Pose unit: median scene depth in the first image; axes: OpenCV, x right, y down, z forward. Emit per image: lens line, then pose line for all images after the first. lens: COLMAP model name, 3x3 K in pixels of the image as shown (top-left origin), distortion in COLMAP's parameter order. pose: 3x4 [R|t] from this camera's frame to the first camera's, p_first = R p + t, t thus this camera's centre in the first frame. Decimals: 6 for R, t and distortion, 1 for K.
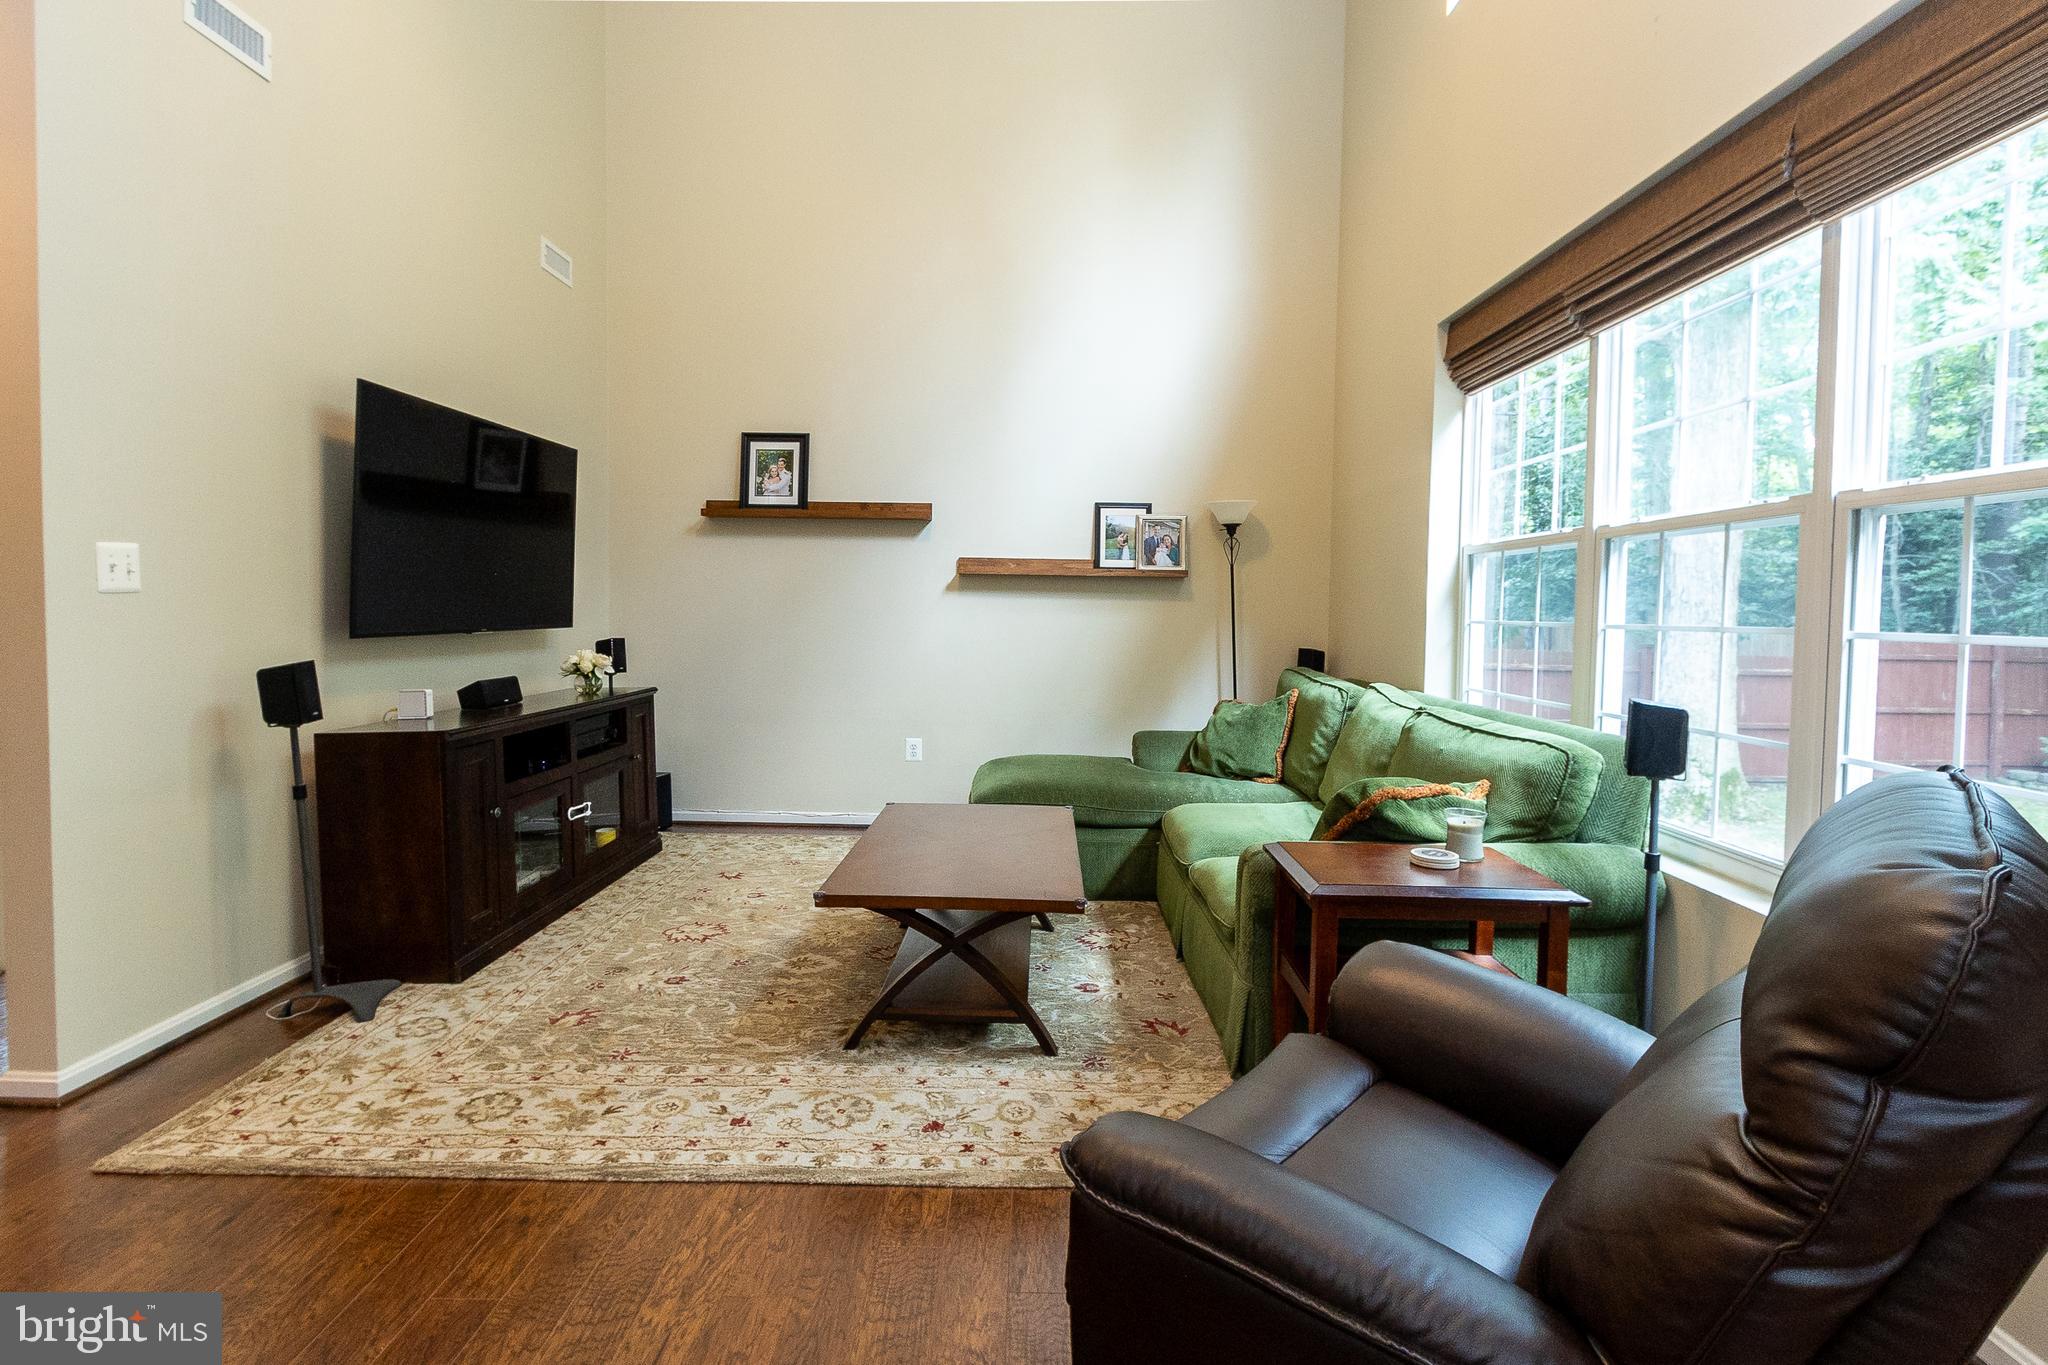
lens RADIAL K [[981.2, 0, 1023.9], [0, 981.2, 643.1], [0, 0, 1]] dist [0.007803, 0.000016]
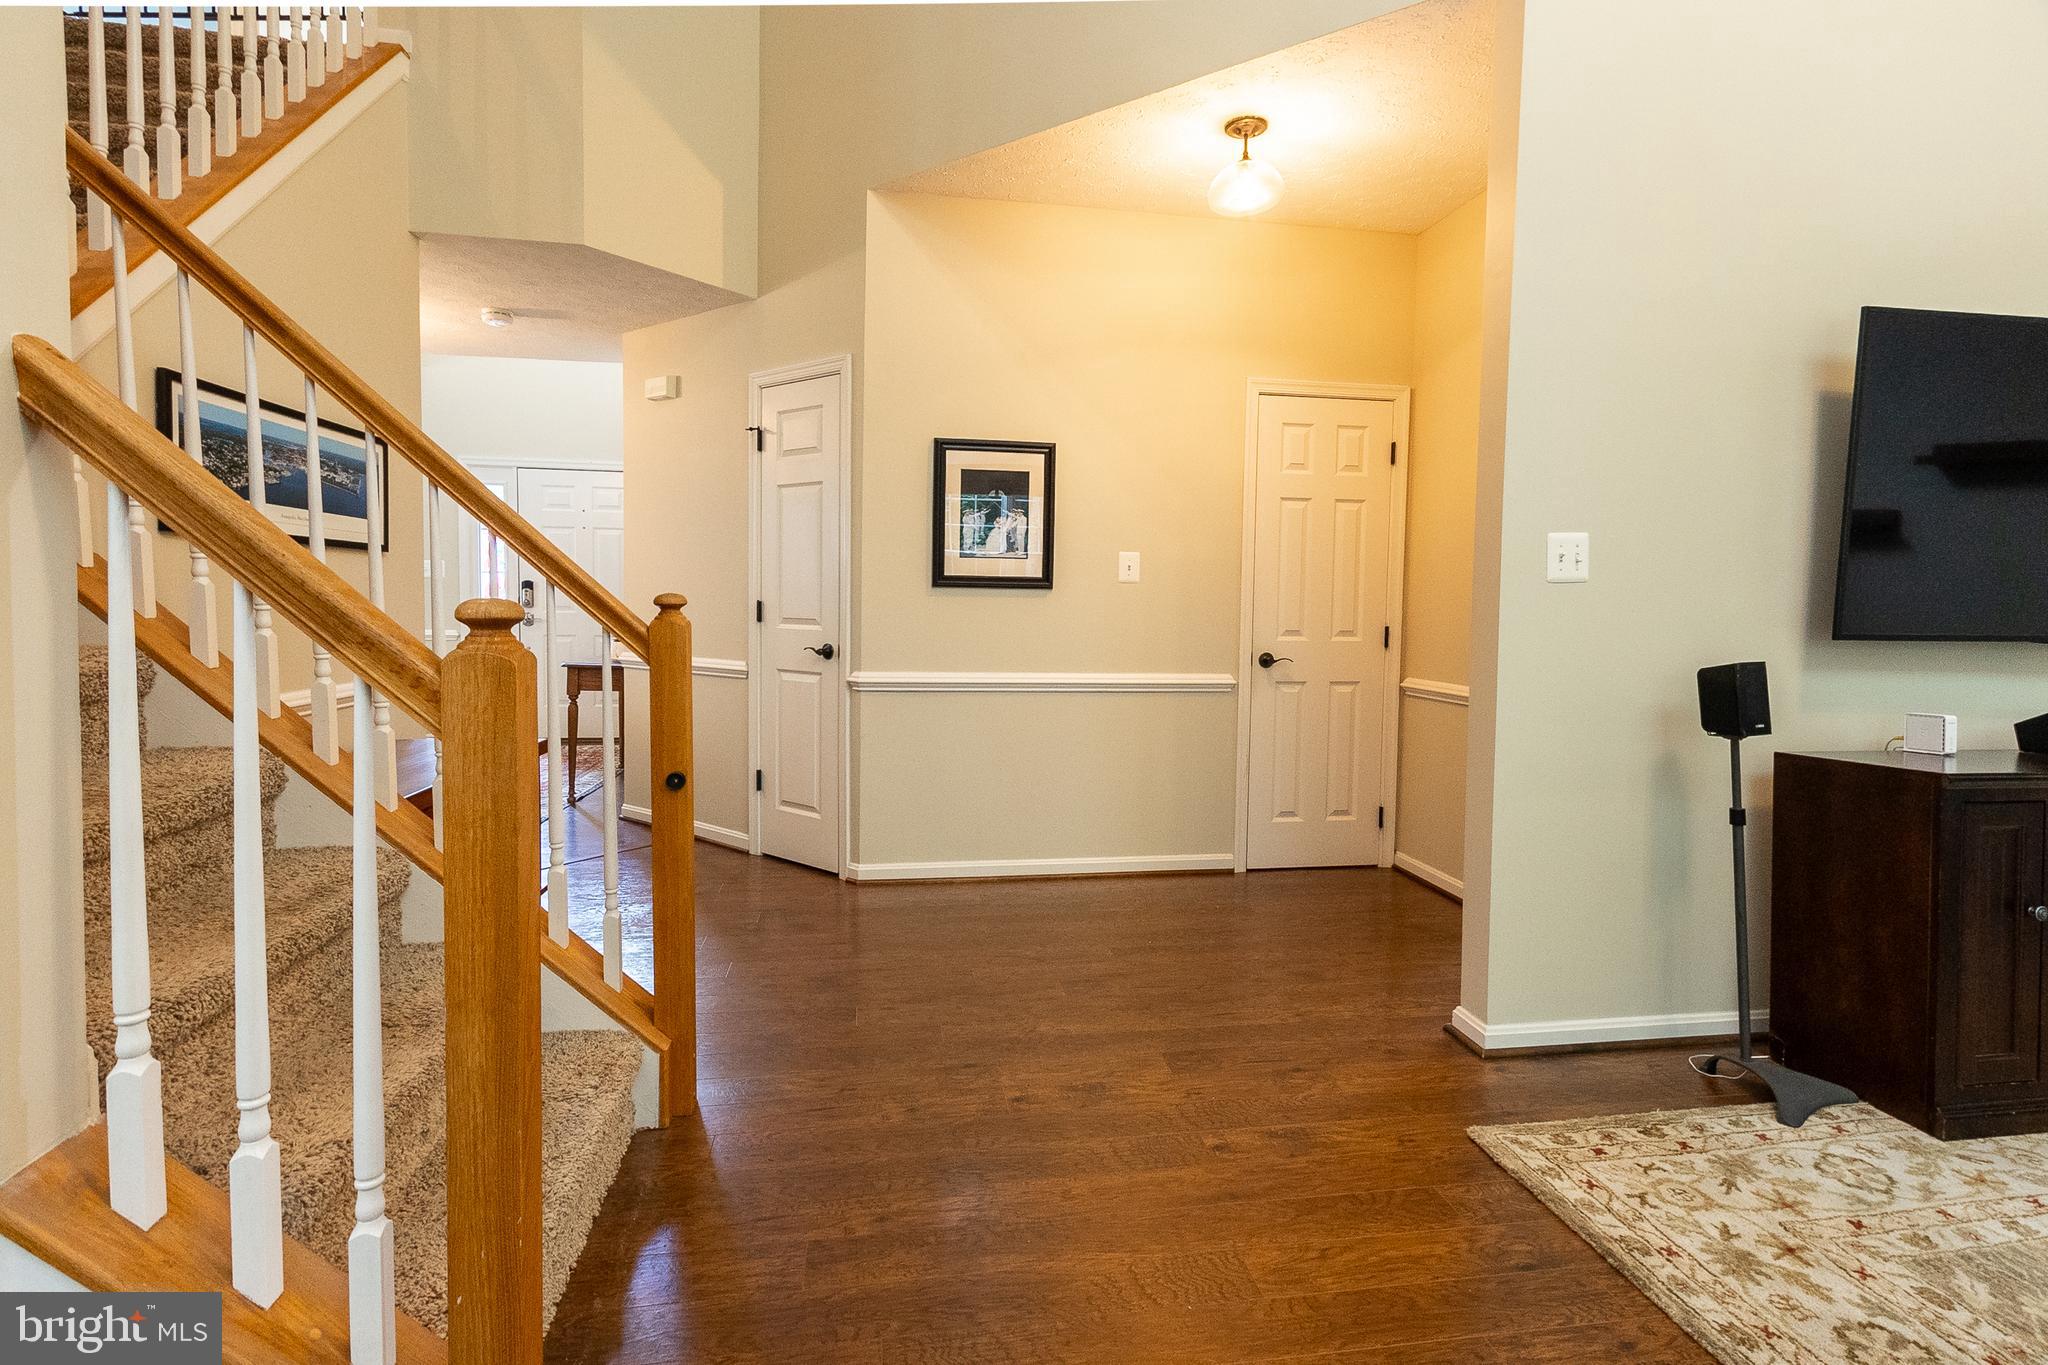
lens RADIAL K [[980.2, 0, 1041.4], [0, 980.2, 647.8], [0, 0, 1]] dist [0.000185, -0.000321]
pose [[0.168622, 0.032765, -0.985136, -0.013664], [-0.049437, 0.998471, 0.024747, 0.014991], [0.984440, 0.044530, 0.169984, 0.257184]]
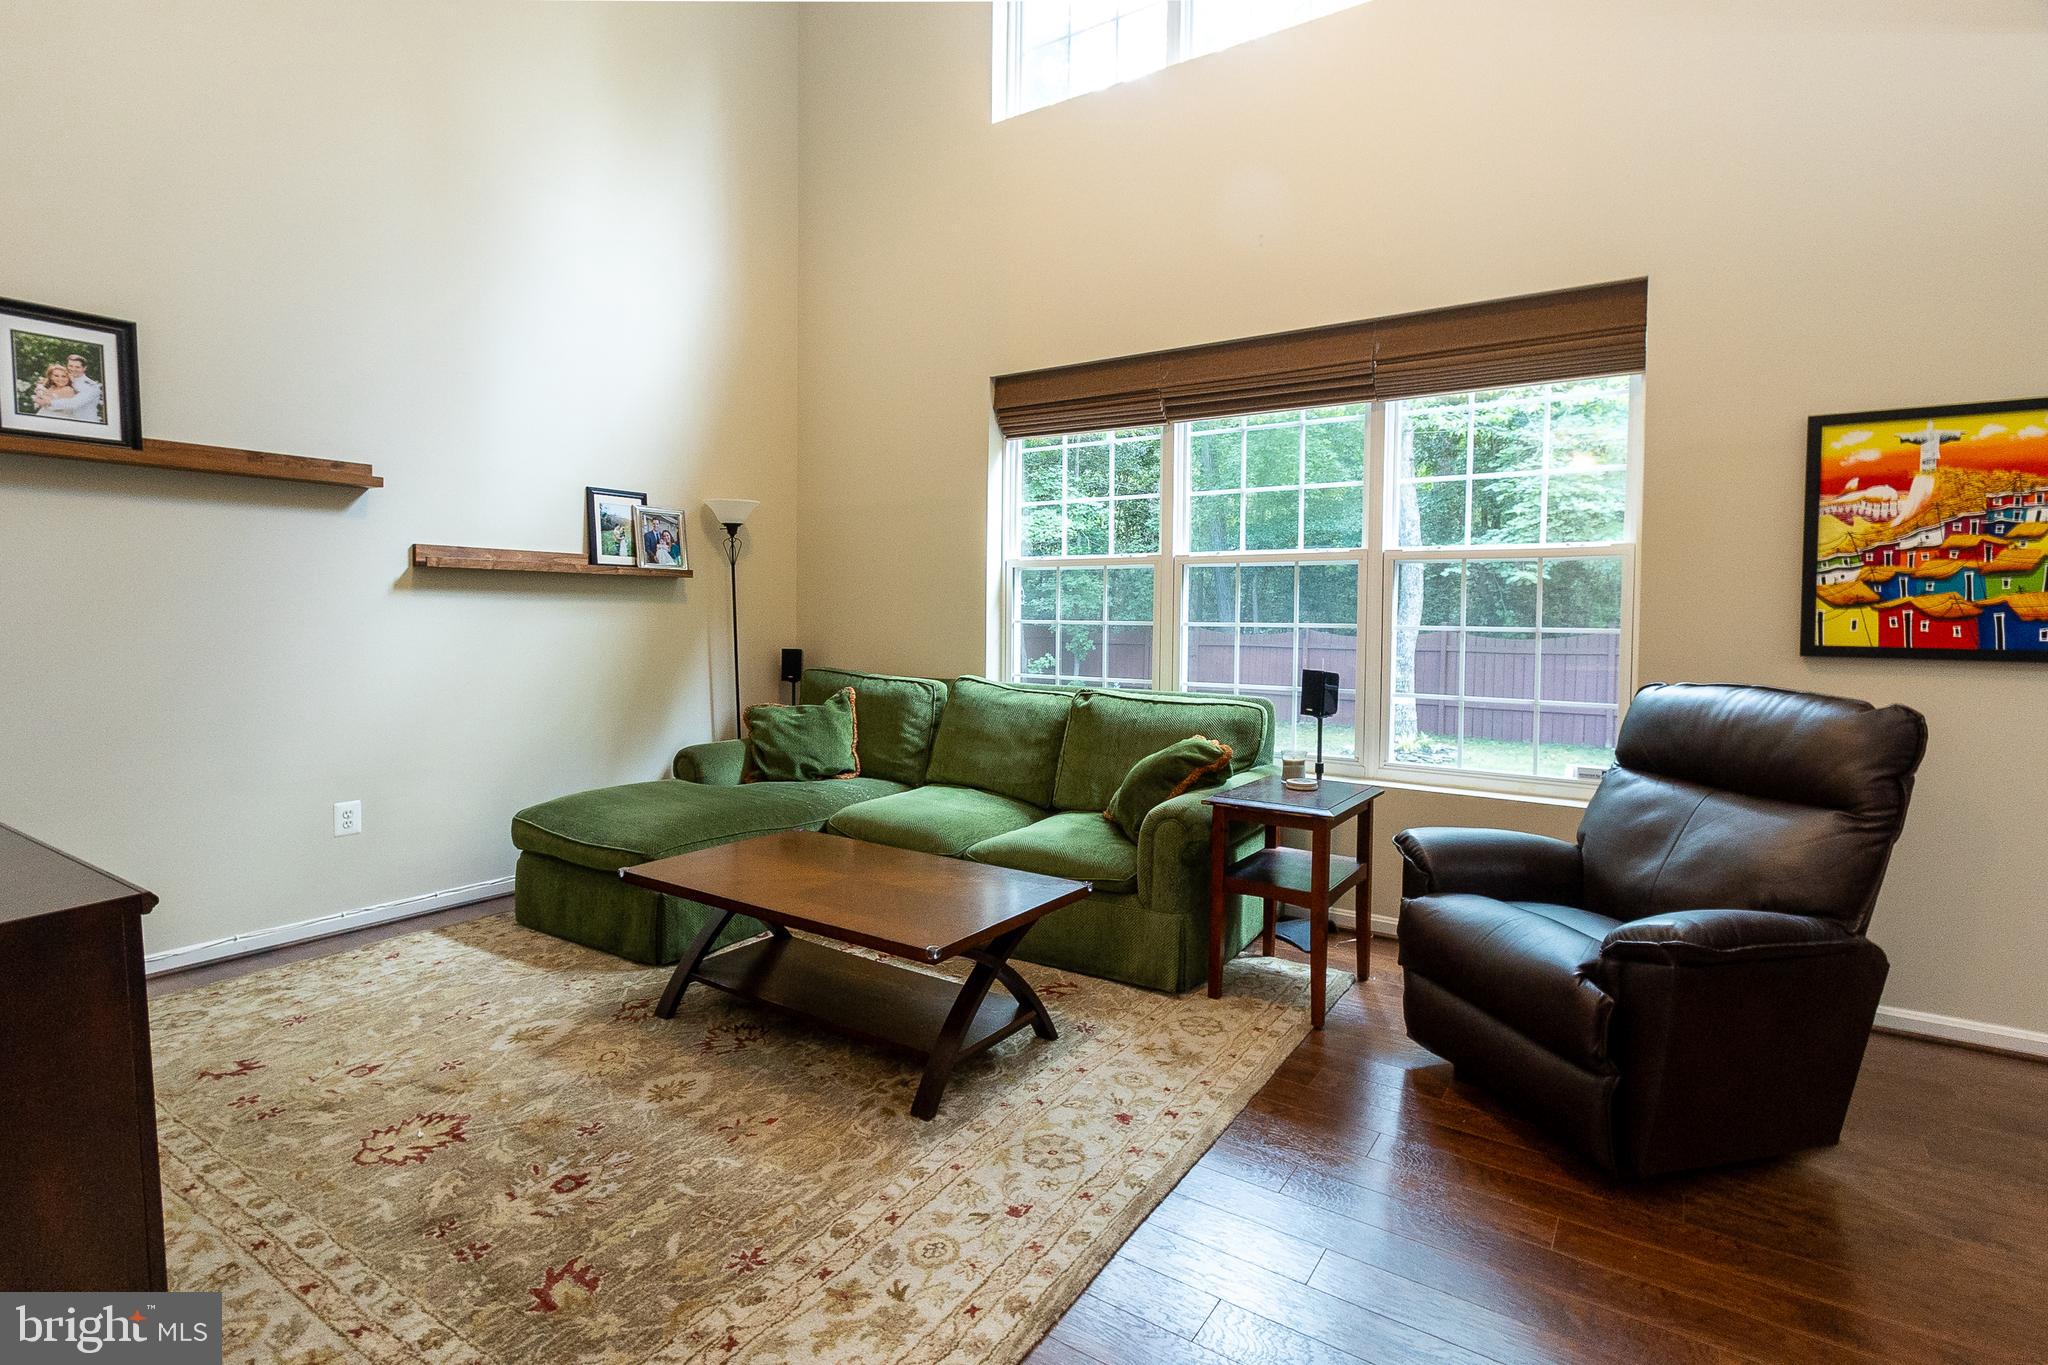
lens RADIAL K [[980.2, 0, 1041.4], [0, 980.2, 647.8], [0, 0, 1]] dist [0.000185, -0.000321]
pose [[0.542124, -0.039644, 0.839363, -0.779553], [0.031277, 0.999146, 0.026990, -0.028213], [-0.839716, 0.011621, 0.542901, 0.397421]]
